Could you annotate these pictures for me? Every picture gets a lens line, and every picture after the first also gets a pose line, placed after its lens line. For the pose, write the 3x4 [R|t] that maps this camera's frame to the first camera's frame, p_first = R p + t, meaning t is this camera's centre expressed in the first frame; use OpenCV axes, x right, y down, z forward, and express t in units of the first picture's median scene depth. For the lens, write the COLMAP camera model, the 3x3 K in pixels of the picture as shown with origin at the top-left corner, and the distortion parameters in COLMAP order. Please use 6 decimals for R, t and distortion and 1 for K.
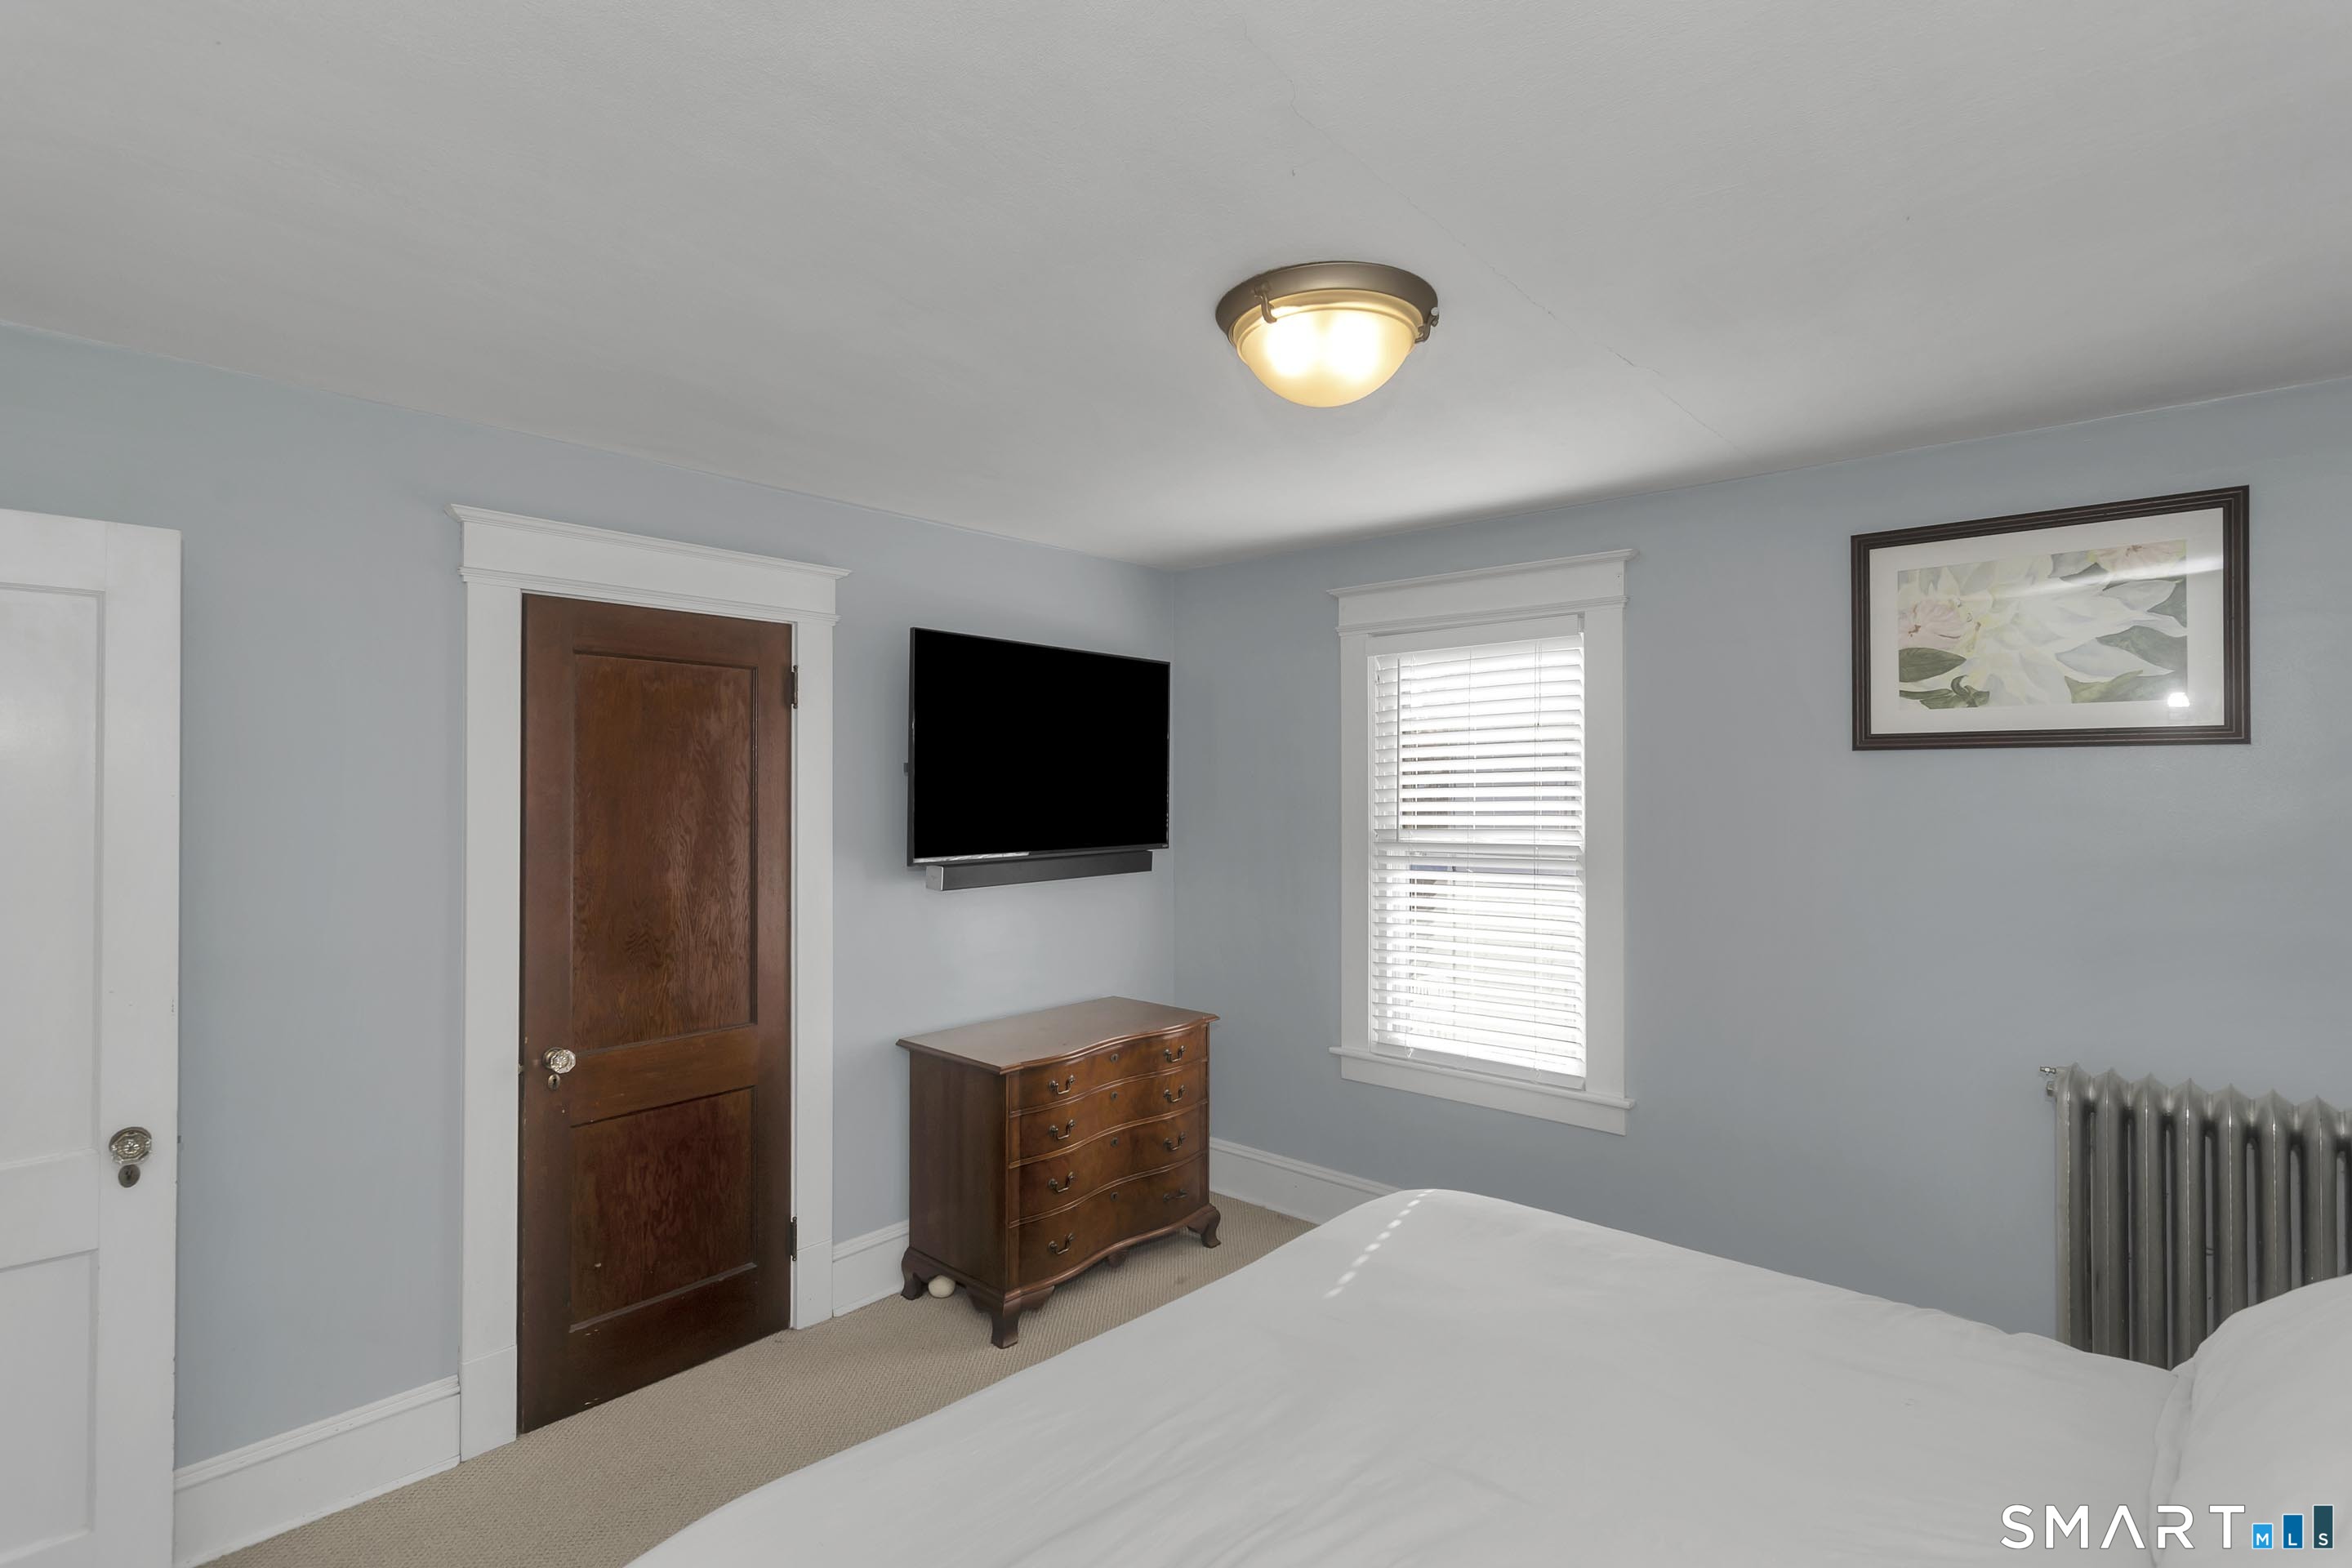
lens RADIAL K [[1141.2, 0, 1178.6], [0, 1141.2, 768.3], [0, 0, 1]] dist [-0.046329, 0.030289]
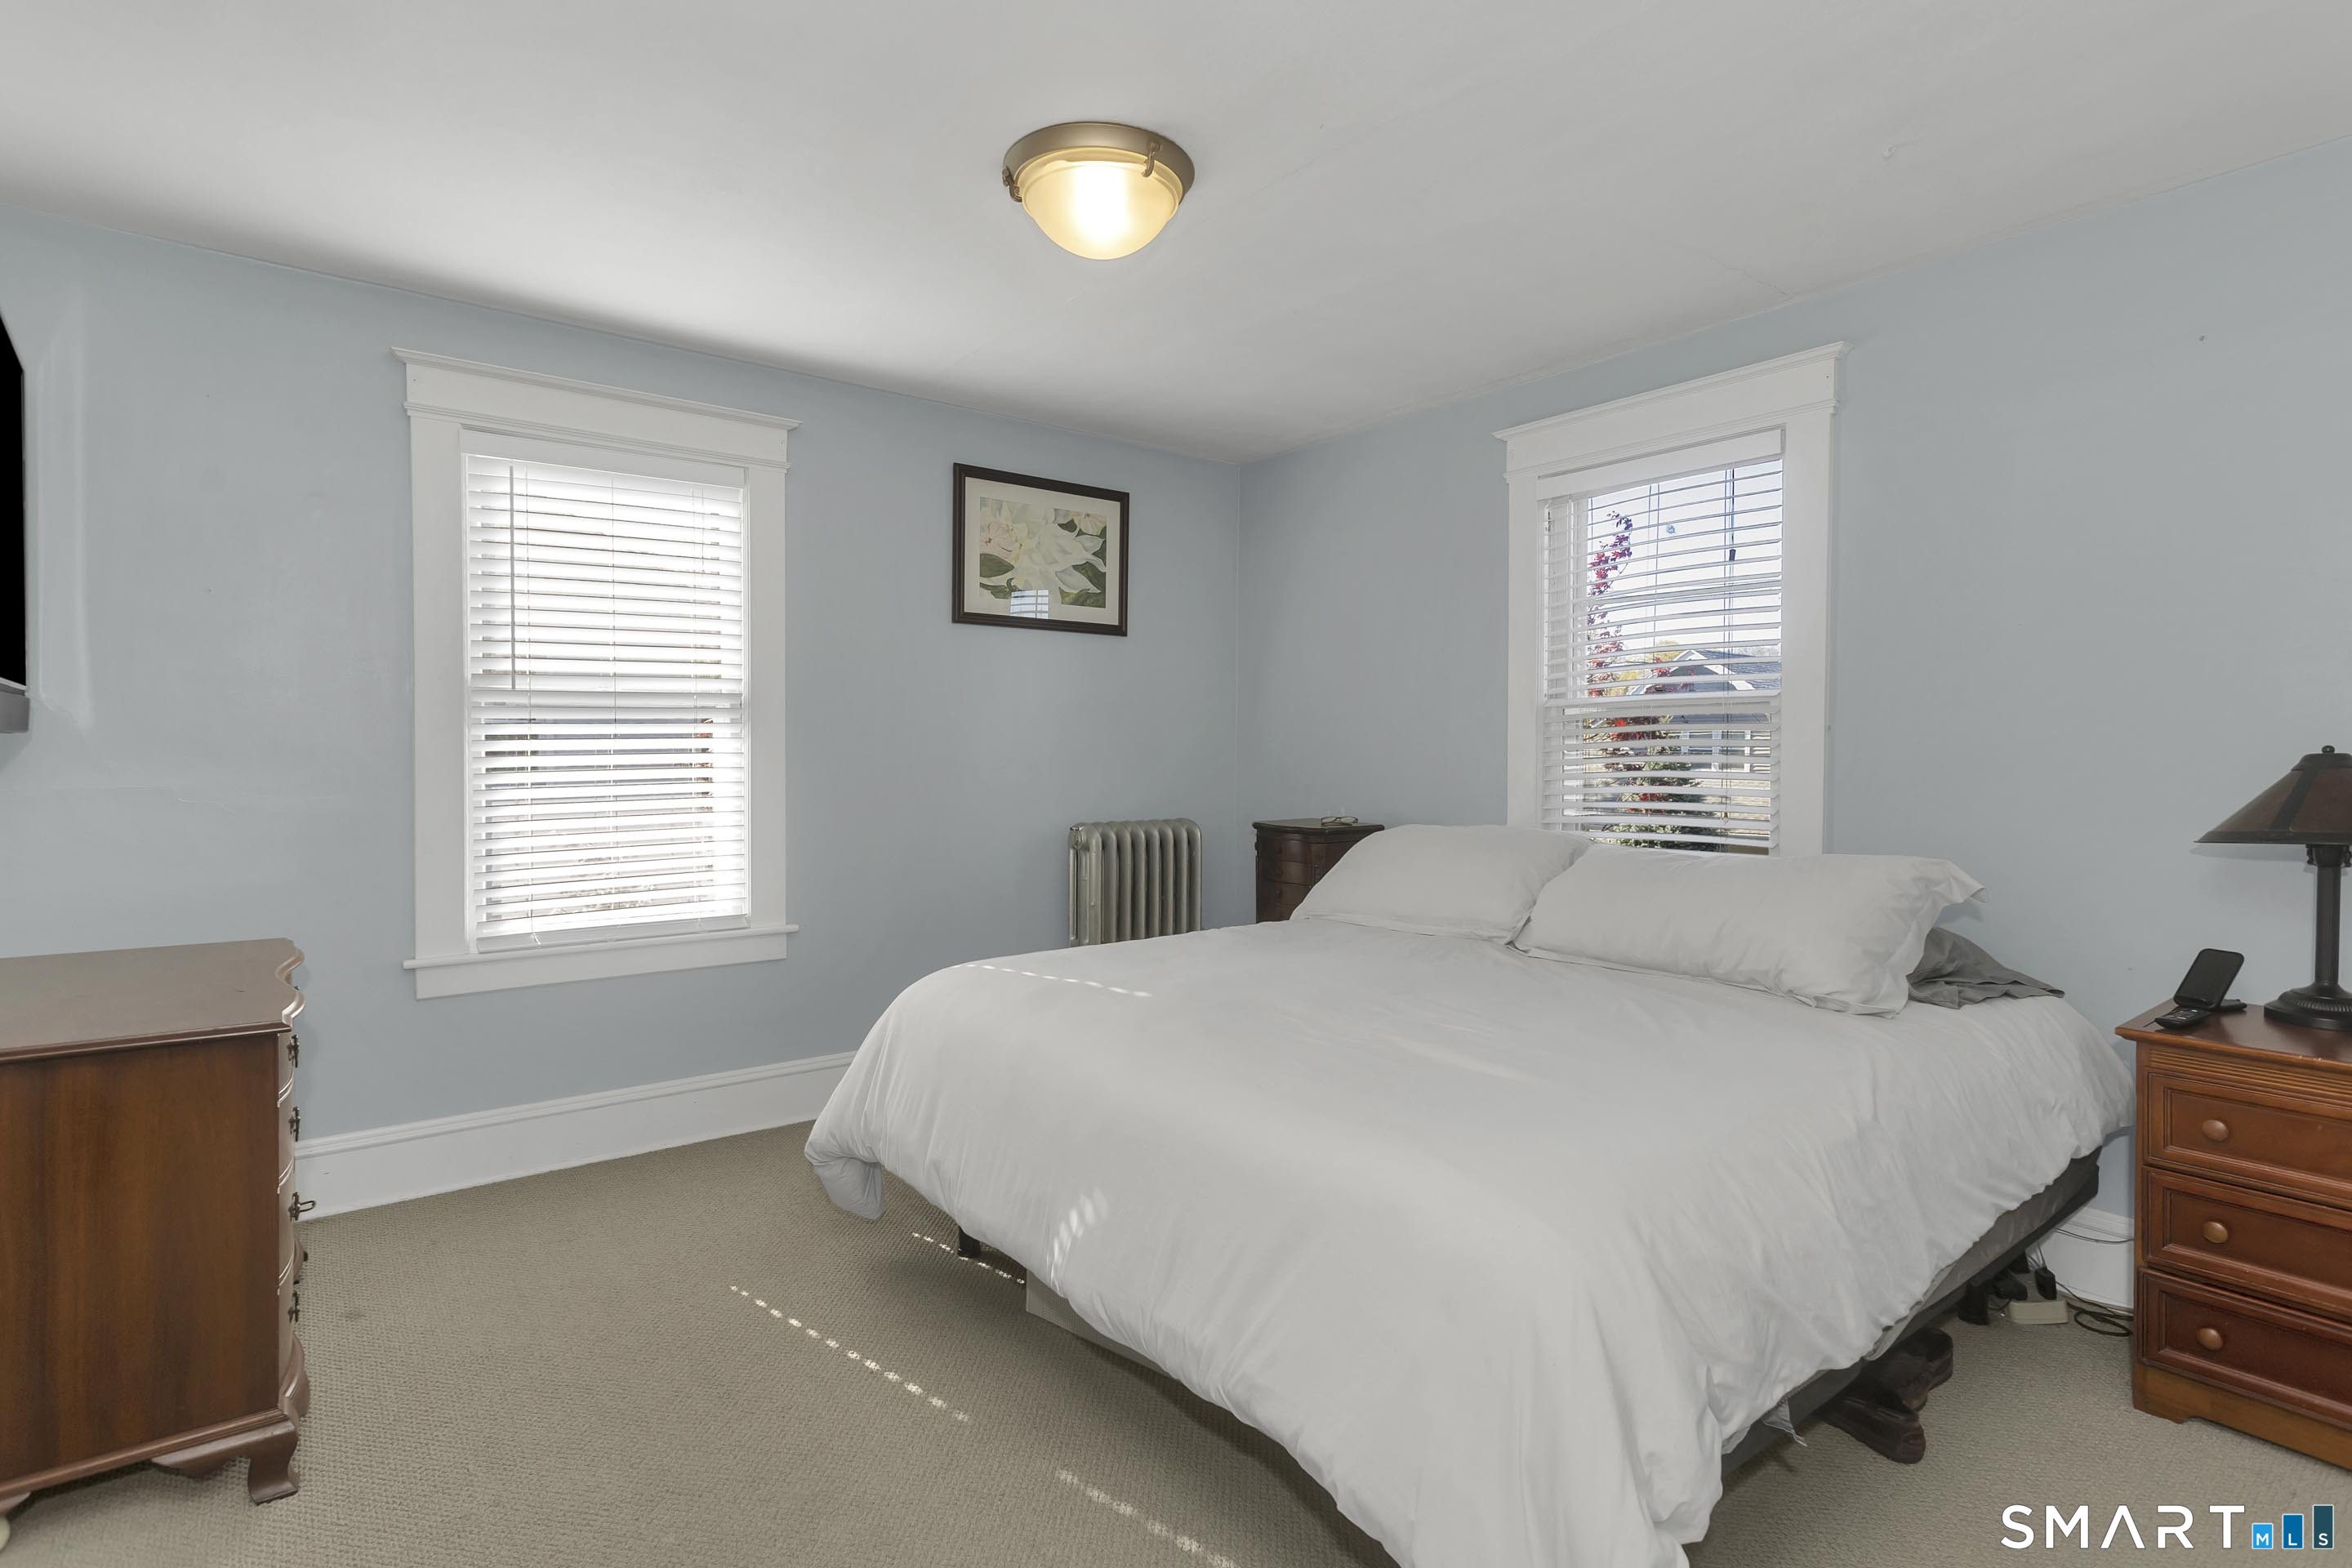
lens RADIAL K [[1144.4, 0, 1165.0], [0, 1144.4, 766.1], [0, 0, 1]] dist [0.001541, -0.000530]
pose [[0.170114, -0.014919, 0.985312, -0.725888], [-0.018299, 0.999665, 0.018296, 0.128646], [-0.985255, -0.021143, 0.169784, 0.522026]]
